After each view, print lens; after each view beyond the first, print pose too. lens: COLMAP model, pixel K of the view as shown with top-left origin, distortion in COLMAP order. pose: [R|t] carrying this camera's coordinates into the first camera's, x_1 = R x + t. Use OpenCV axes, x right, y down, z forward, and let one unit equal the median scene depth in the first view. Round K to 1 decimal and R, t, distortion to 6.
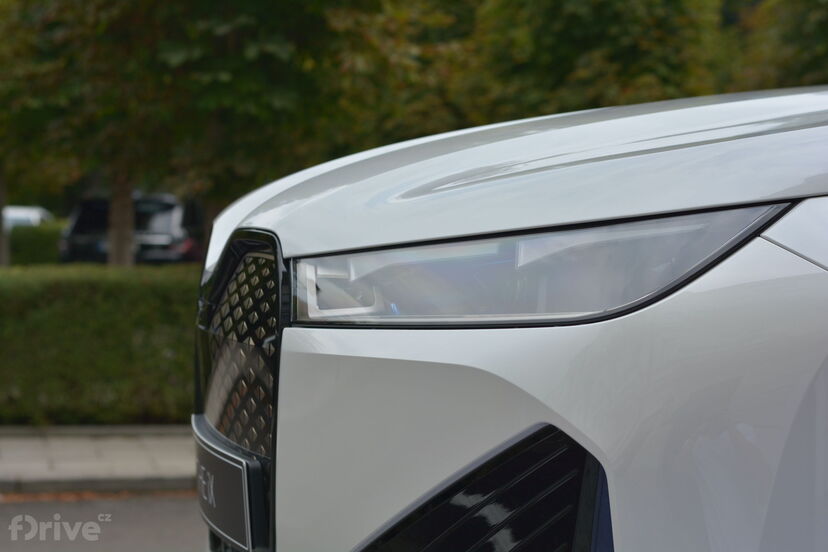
lens RADIAL K [[1818.0, 0, 414.0], [0, 1818.0, 276.0], [0, 0, 1]] dist [-0.011020, -0.262316]
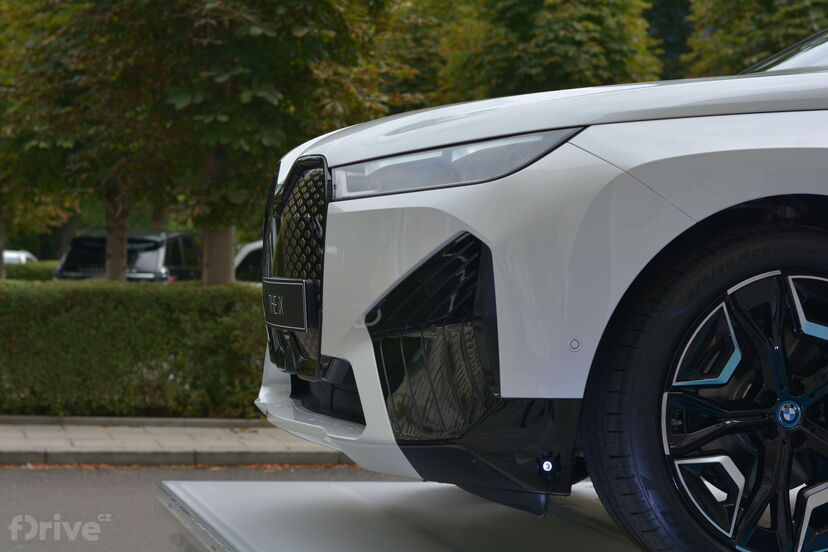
lens RADIAL K [[1786.4, 0, 414.0], [0, 1786.4, 276.0], [0, 0, 1]] dist [-0.007314, 0.247570]
pose [[0.999680, 0.012345, 0.022074, -0.004833], [-0.011587, 0.999350, -0.034130, 0.034245], [-0.022481, 0.033863, 0.999174, -0.174527]]
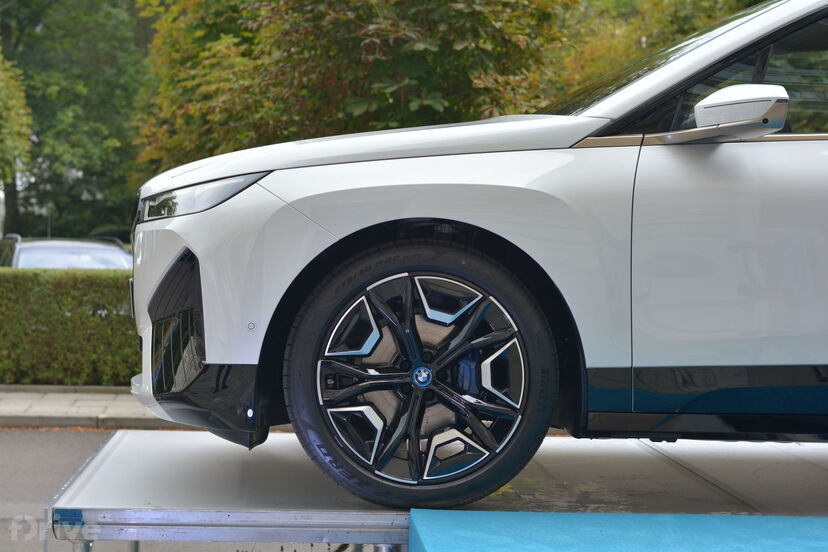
lens RADIAL K [[1786.4, 0, 414.0], [0, 1786.4, 276.0], [0, 0, 1]] dist [-0.007314, 0.247570]
pose [[0.982883, 0.008091, -0.184055, 0.164536], [-0.012282, 0.999690, -0.021639, 0.031672], [0.183823, 0.023529, 0.982678, -0.301739]]
